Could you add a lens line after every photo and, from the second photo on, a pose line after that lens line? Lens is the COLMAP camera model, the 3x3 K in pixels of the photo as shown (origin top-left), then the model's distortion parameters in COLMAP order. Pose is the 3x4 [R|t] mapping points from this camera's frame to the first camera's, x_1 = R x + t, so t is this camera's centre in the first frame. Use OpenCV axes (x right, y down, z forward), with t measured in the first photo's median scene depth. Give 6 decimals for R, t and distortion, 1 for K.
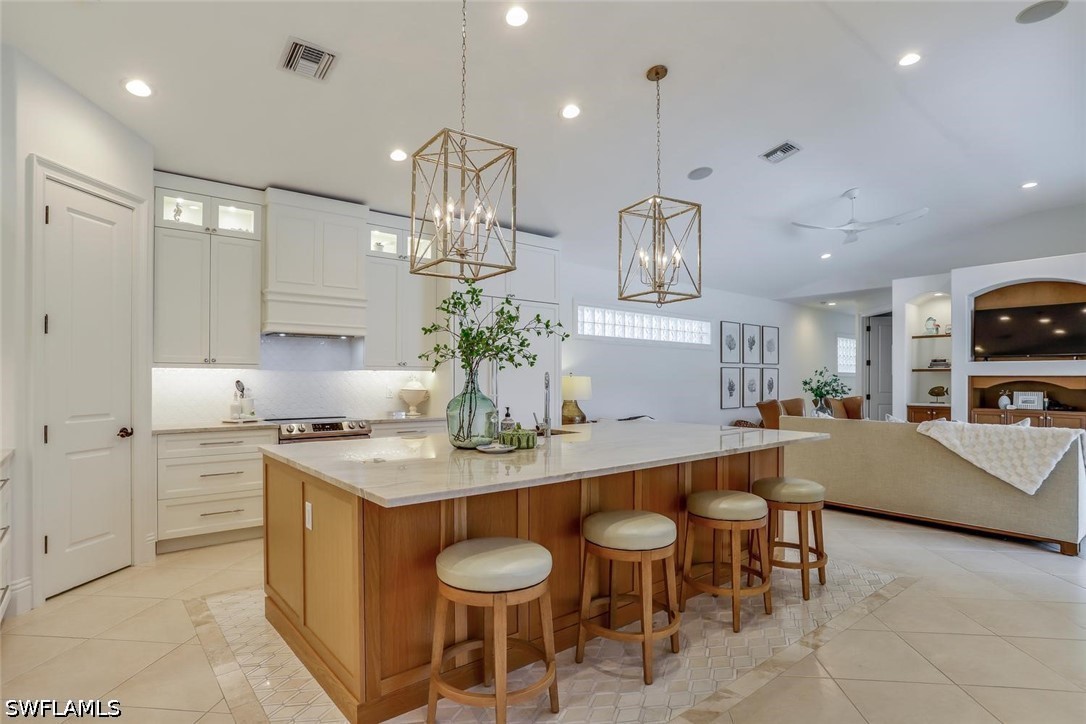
lens RADIAL K [[565.8, 0, 534.6], [0, 565.8, 378.0], [0, 0, 1]] dist [-0.056865, 0.028638]
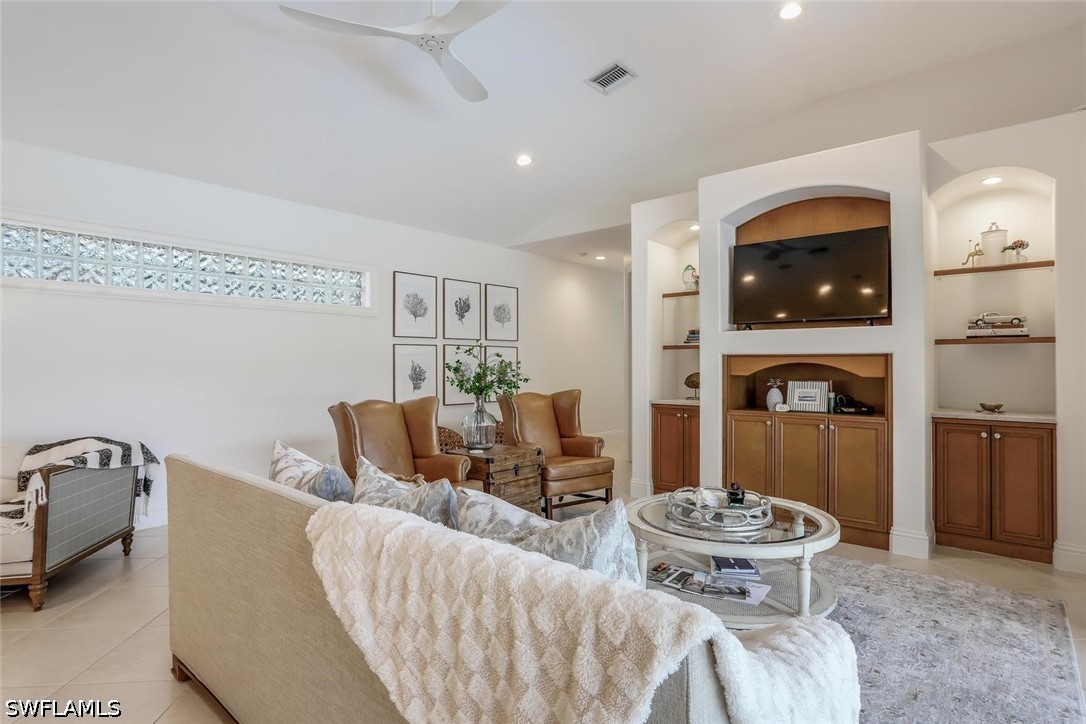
lens RADIAL K [[565.6, 0, 547.5], [0, 565.6, 360.6], [0, 0, 1]] dist [-0.054808, 0.000163]
pose [[0.982313, -0.004587, 0.187190, 0.506025], [0.005046, 0.999985, -0.001977, 0.002356], [-0.187178, 0.002887, 0.982322, 0.458223]]
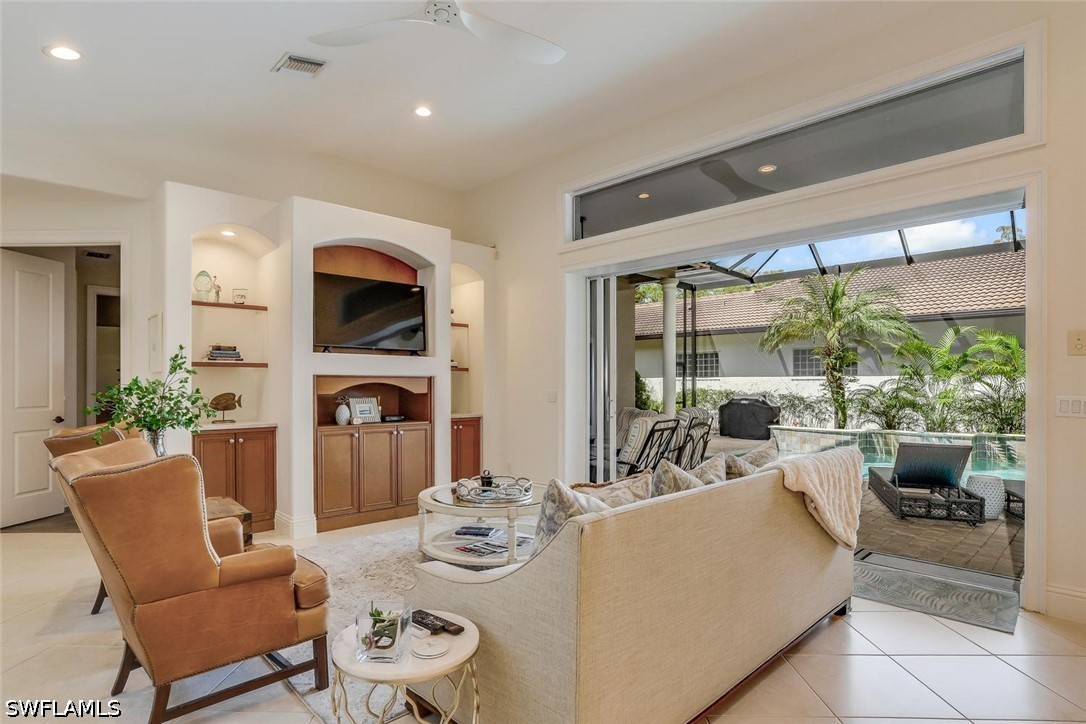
lens RADIAL K [[565.8, 0, 534.6], [0, 565.8, 378.0], [0, 0, 1]] dist [-0.056865, 0.028638]
pose [[-0.089786, 0.004962, 0.995949, 0.145790], [-0.001666, 0.999985, -0.005132, 0.002165], [-0.995960, -0.002120, -0.089776, 0.839826]]
